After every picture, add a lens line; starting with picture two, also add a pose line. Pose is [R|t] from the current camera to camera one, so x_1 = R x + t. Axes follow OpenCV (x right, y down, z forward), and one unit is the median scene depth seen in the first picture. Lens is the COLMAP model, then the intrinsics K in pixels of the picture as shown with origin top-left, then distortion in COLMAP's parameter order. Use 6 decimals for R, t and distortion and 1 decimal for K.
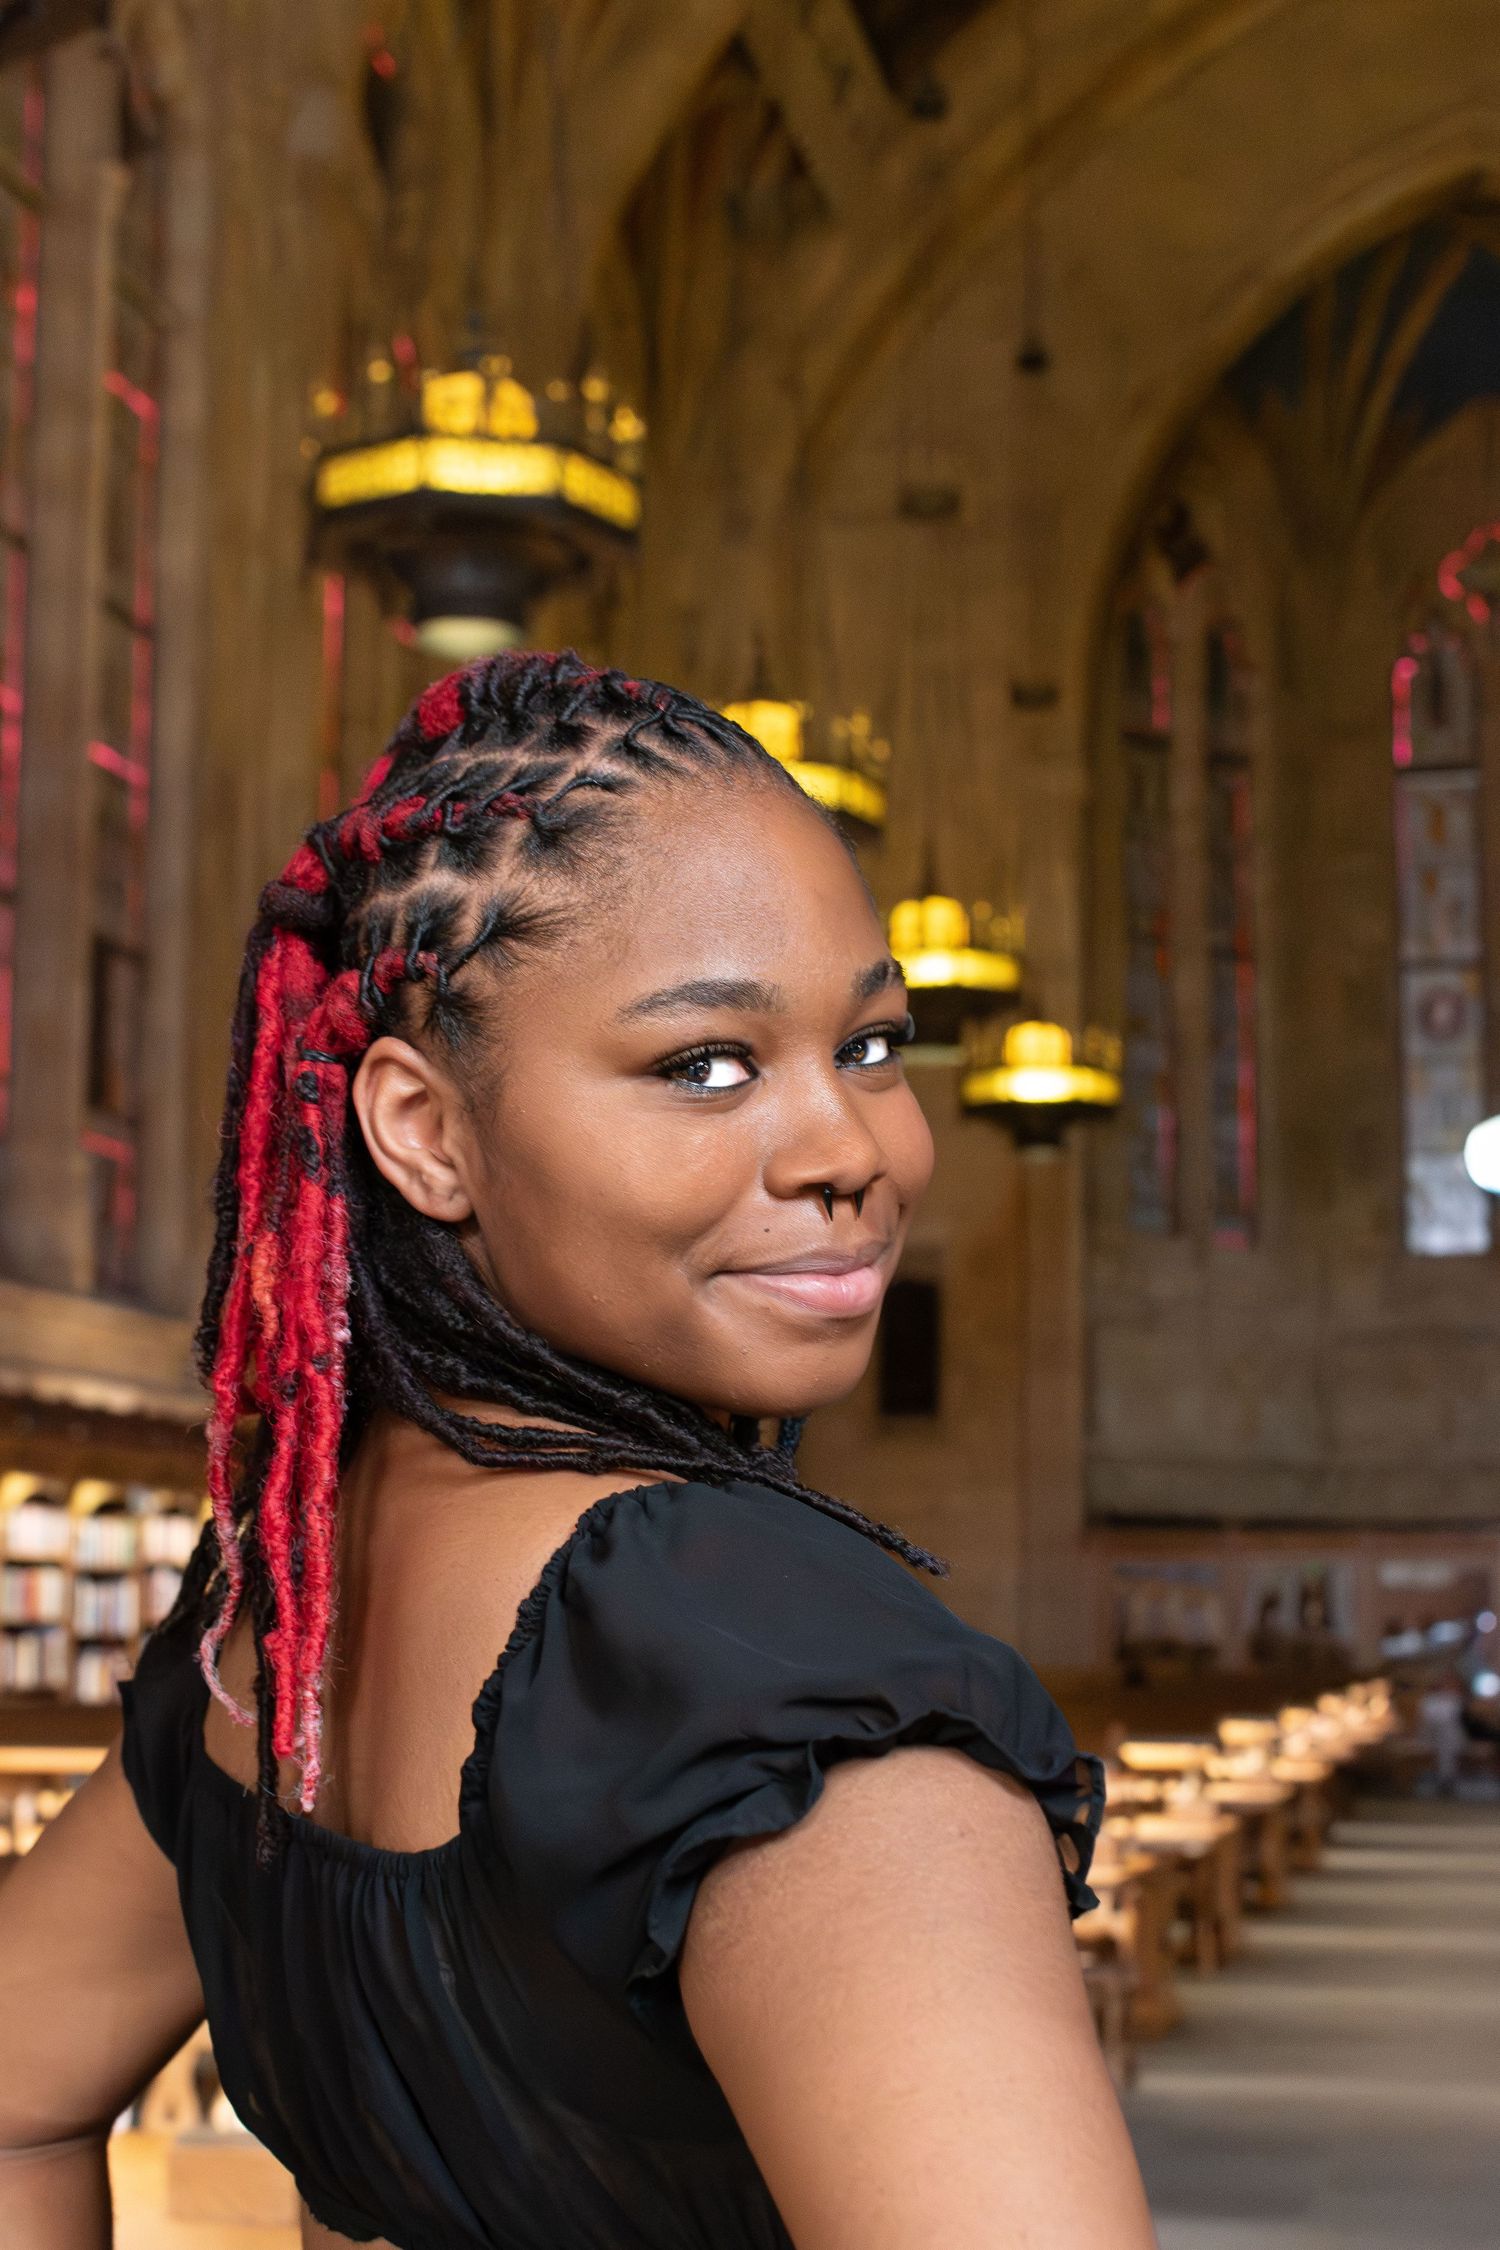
lens RADIAL K [[3310.2, 0, 781.5], [0, 3310.2, 1216.6], [0, 0, 1]] dist [-0.011553, 0.000000]
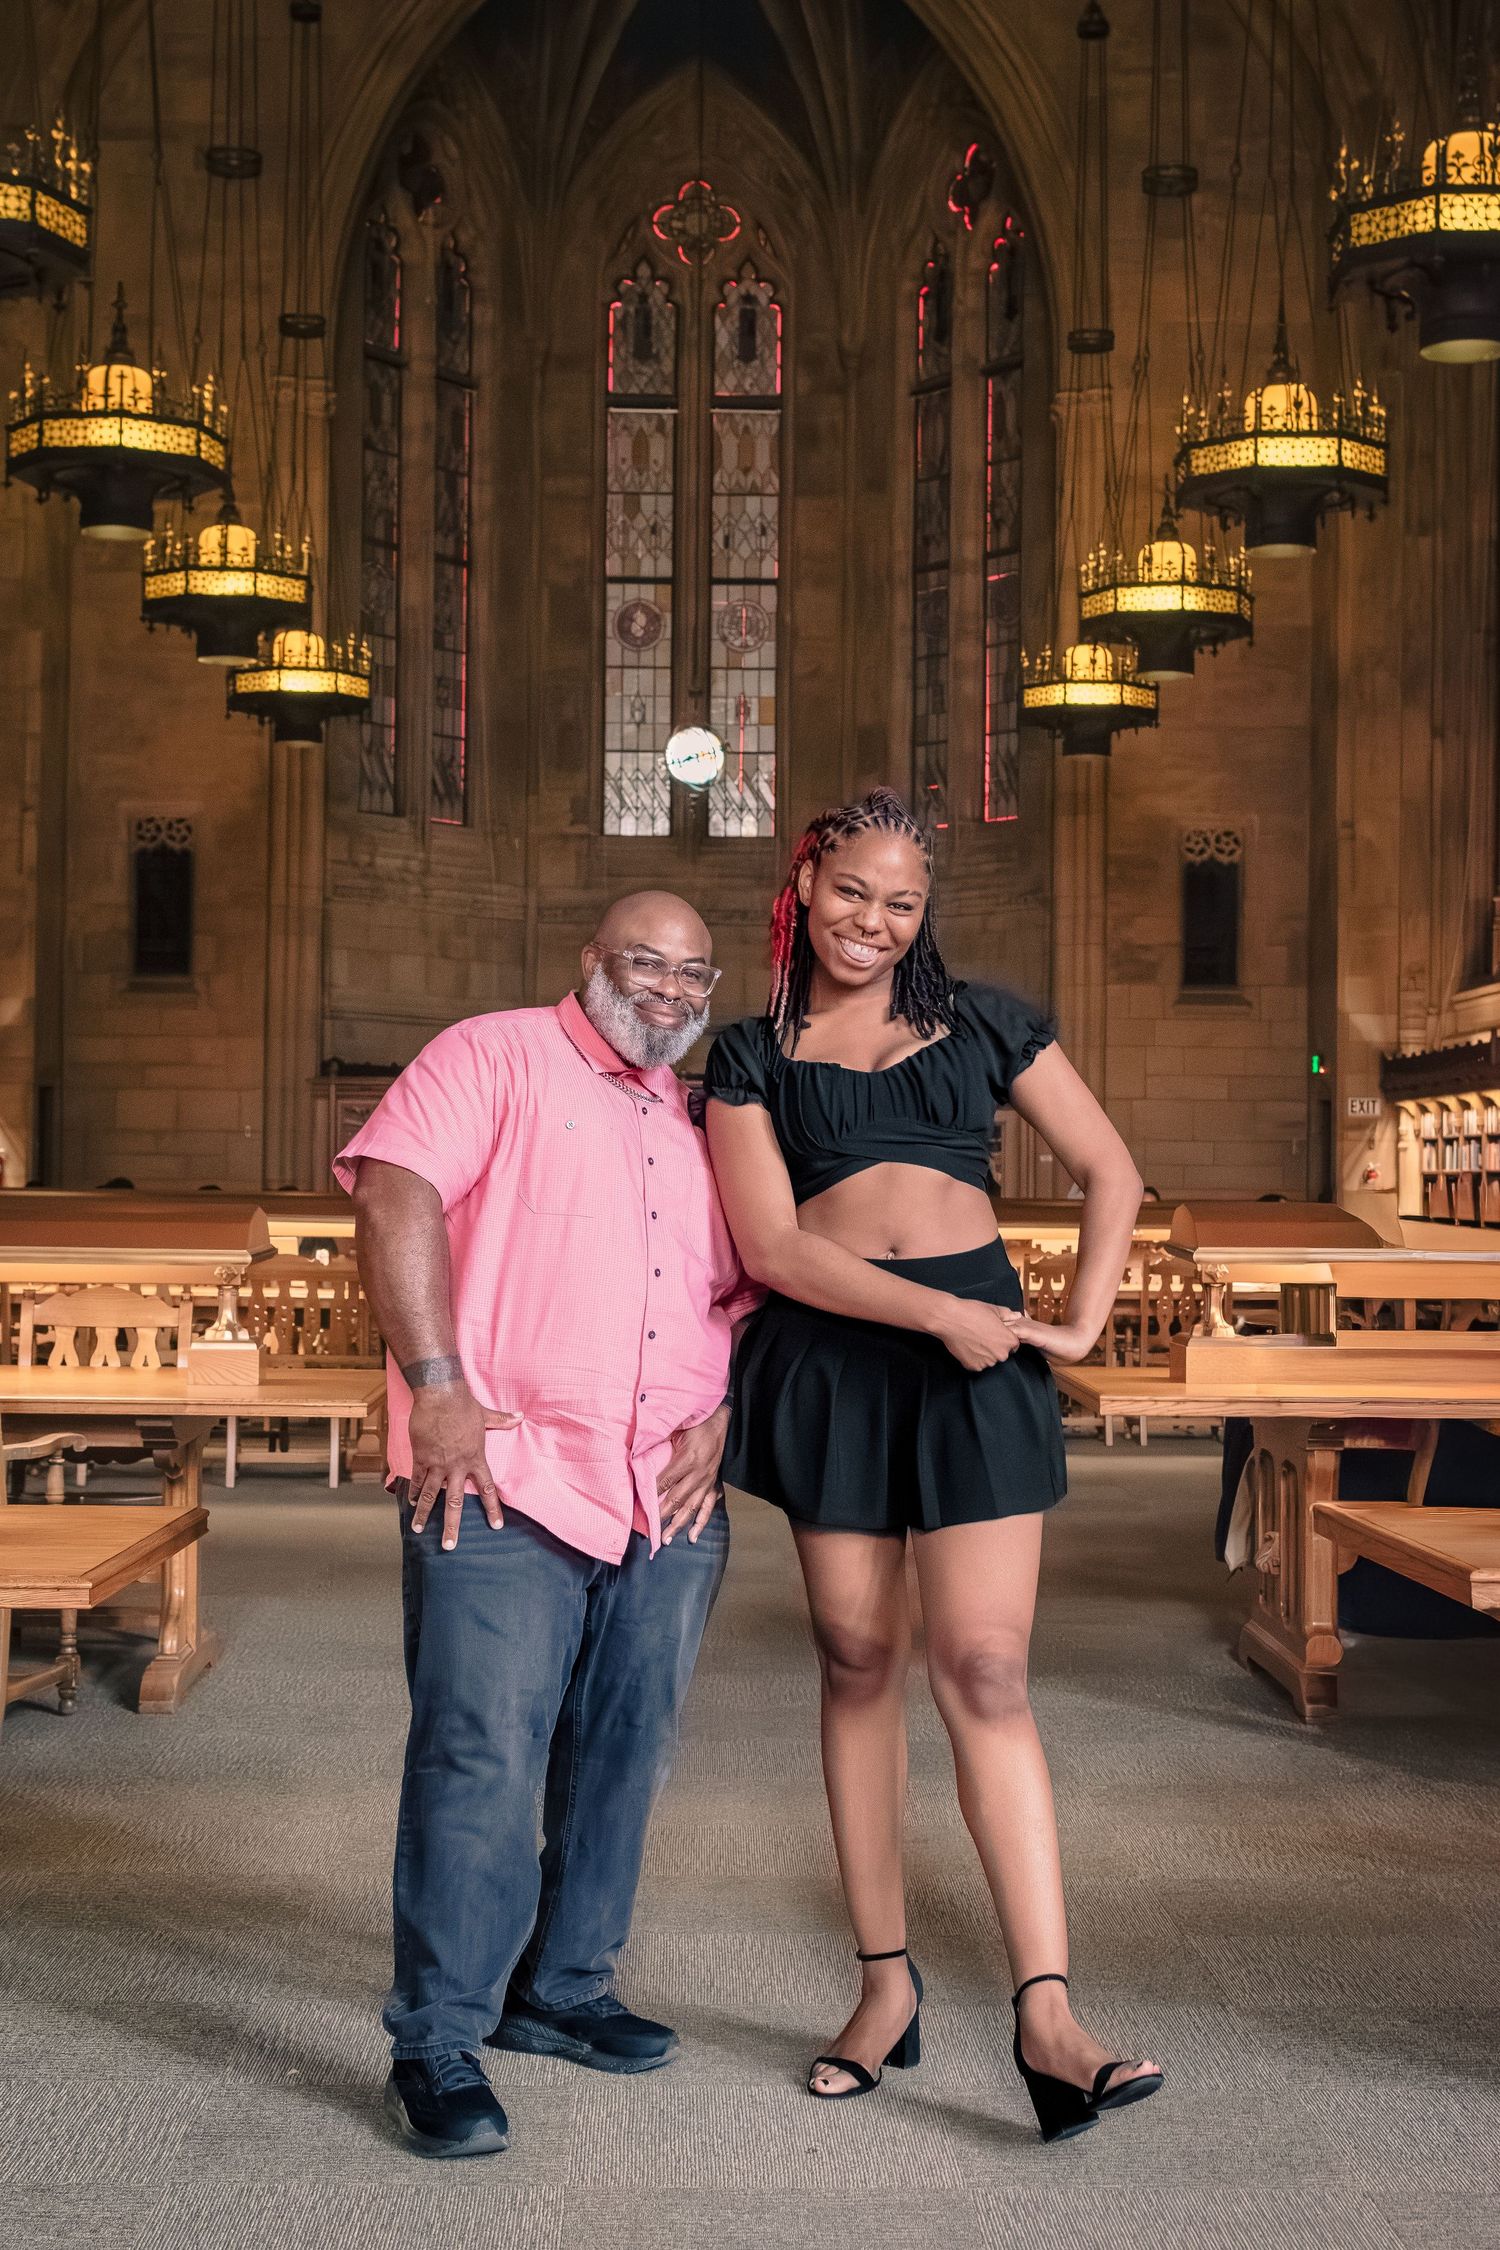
lens RADIAL K [[3310.2, 0, 729.1], [0, 3310.2, 1125.9], [0, 0, 1]] dist [-0.011553, 0.000000]
pose [[0.969558, 0.011786, 0.244577, -0.043237], [-0.037806, 0.994069, 0.101970, -0.008154], [-0.241924, -0.108113, 0.964253, -0.105961]]
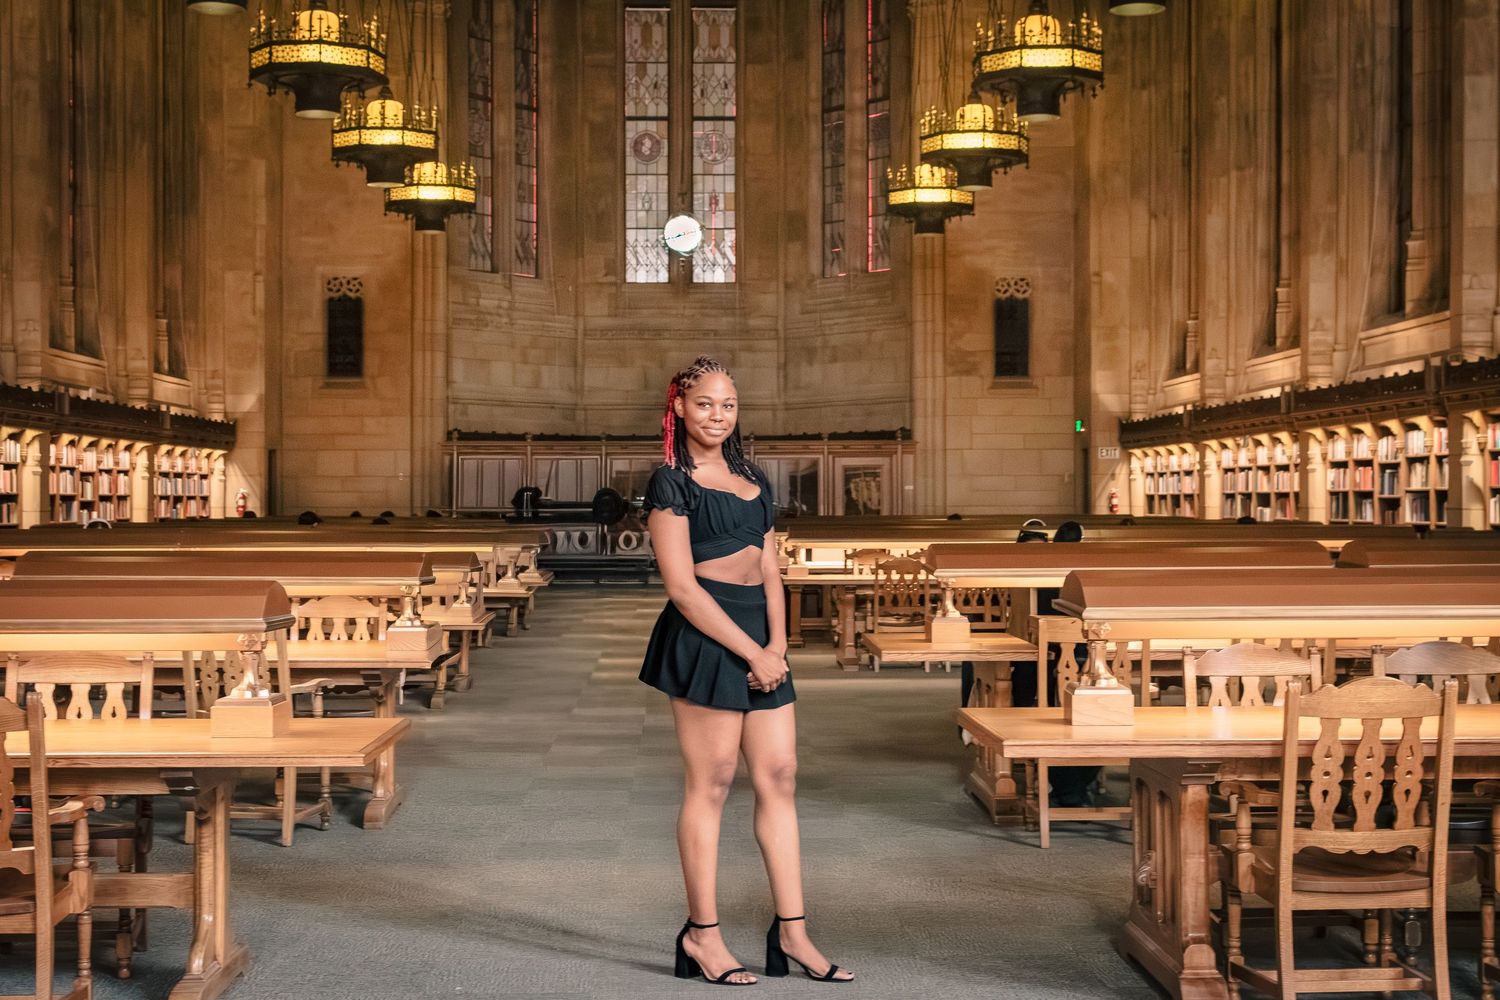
lens RADIAL K [[2206.8, 0, 749.7], [0, 2206.8, 493.4], [0, 0, 1]] dist [-0.011553, 0.000000]
pose [[0.965843, -0.003723, 0.259102, -0.051227], [-0.027890, 0.992595, 0.118225, -0.019502], [-0.257624, -0.121413, 0.958587, -0.154686]]
